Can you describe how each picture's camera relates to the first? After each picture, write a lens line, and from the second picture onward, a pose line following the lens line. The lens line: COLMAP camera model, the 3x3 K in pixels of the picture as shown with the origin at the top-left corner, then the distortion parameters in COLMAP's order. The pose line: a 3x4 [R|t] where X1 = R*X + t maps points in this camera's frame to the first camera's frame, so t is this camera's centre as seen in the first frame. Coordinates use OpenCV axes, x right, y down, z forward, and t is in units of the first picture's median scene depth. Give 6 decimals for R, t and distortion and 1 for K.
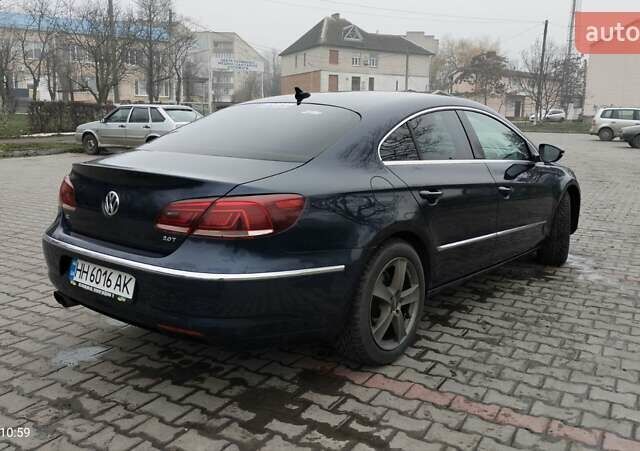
lens RADIAL K [[575.7, 0, 320.0], [0, 575.7, 225.5], [0, 0, 1]] dist [0.010314, 0.004165]
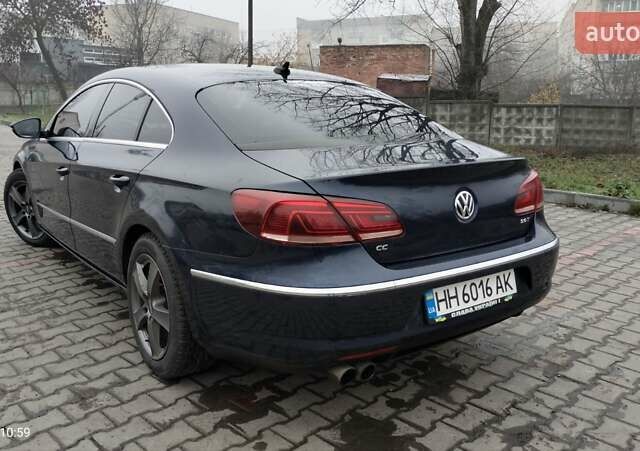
lens RADIAL K [[600.6, 0, 295.5], [0, 600.6, 225.8], [0, 0, 1]] dist [-0.002653, -0.000375]
pose [[0.280062, -0.213982, 0.935830, -1.277807], [0.167465, 0.970783, 0.171858, -0.203500], [-0.945262, 0.108588, 0.307714, 0.978394]]
